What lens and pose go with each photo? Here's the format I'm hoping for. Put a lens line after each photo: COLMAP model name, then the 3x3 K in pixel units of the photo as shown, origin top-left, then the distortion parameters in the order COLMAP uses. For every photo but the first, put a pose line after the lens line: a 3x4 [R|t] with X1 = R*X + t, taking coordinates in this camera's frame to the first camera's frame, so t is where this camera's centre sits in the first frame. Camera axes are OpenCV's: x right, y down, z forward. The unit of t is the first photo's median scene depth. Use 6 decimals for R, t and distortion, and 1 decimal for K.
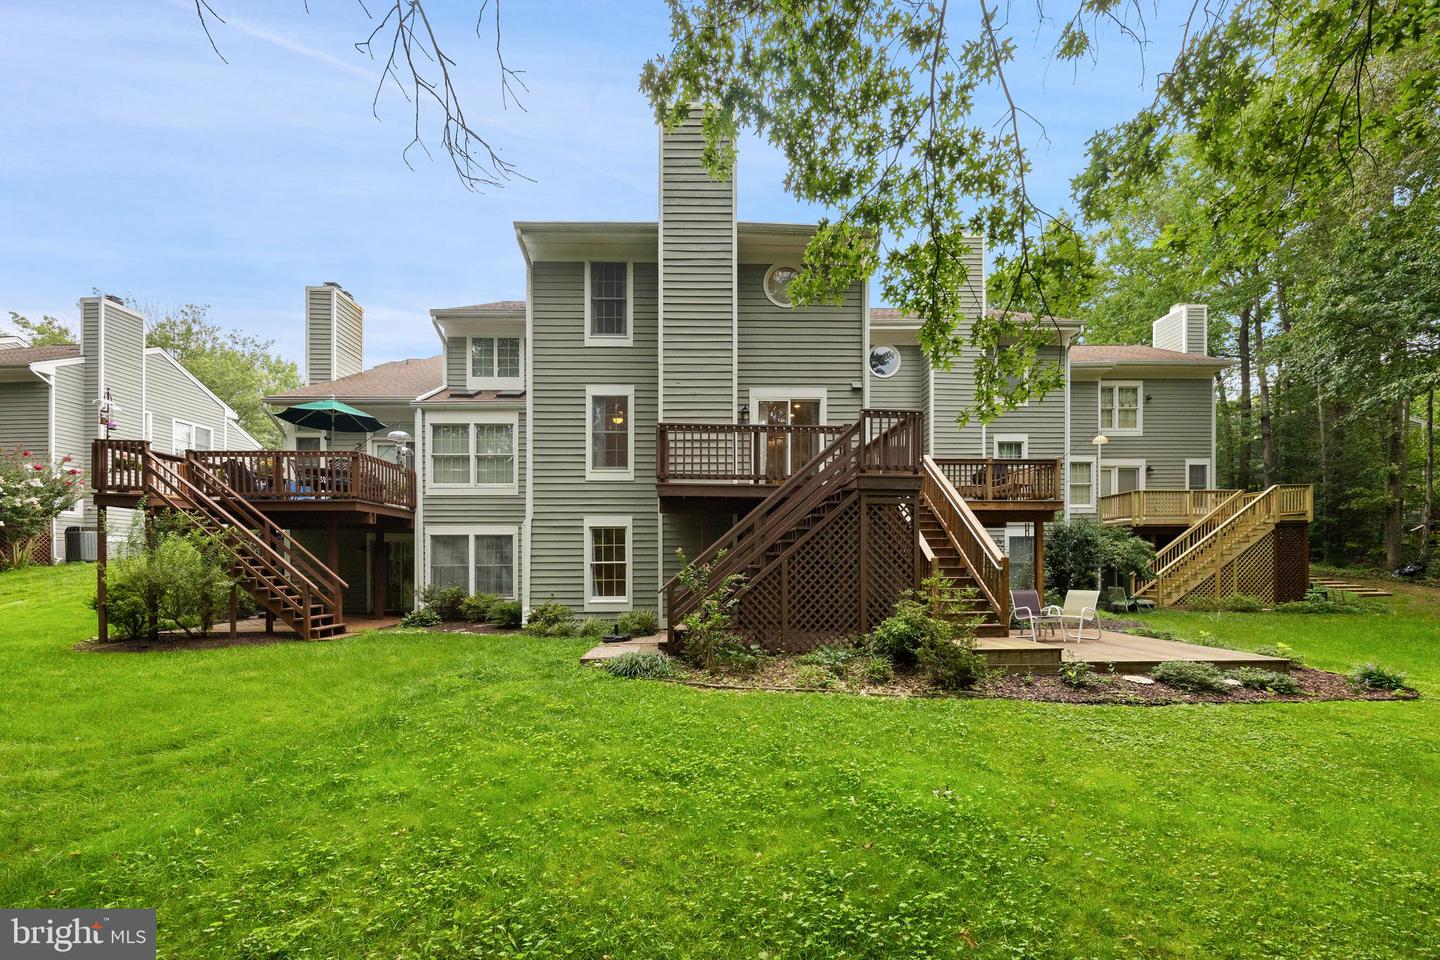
lens RADIAL K [[577.7, 0, 715.0], [0, 577.7, 566.2], [0, 0, 1]] dist [0.000221, 0.000152]
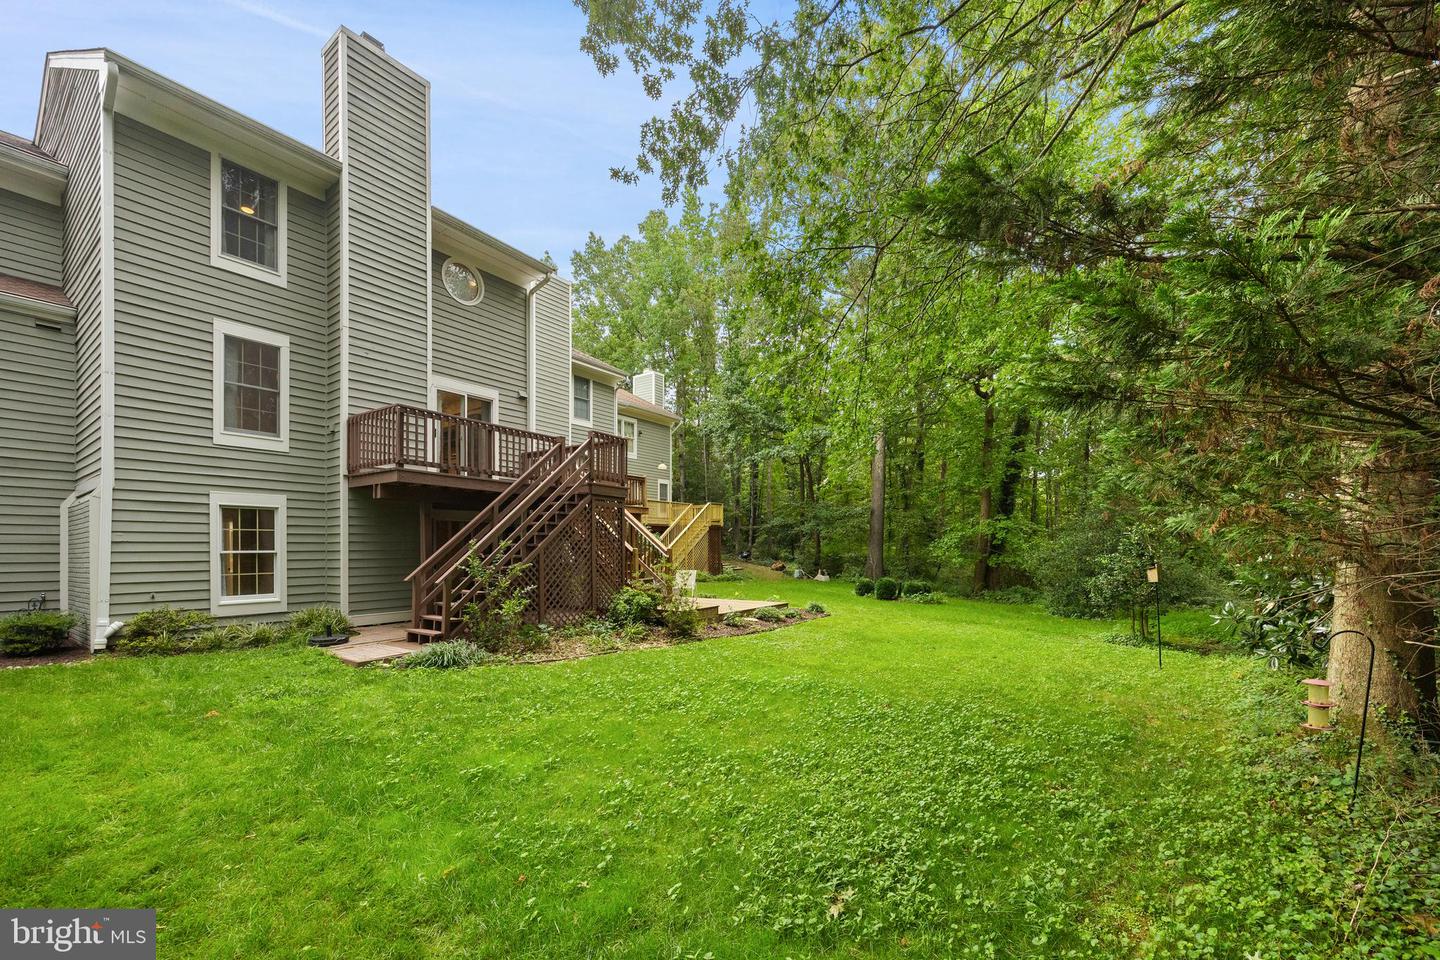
lens RADIAL K [[576.2, 0, 719.2], [0, 576.2, 553.0], [0, 0, 1]] dist [0.000183, 0.000001]
pose [[0.600282, -0.003220, 0.799782, -0.438895], [0.001826, 0.999995, 0.002656, -0.006034], [-0.799787, -0.000134, 0.600284, 0.019542]]
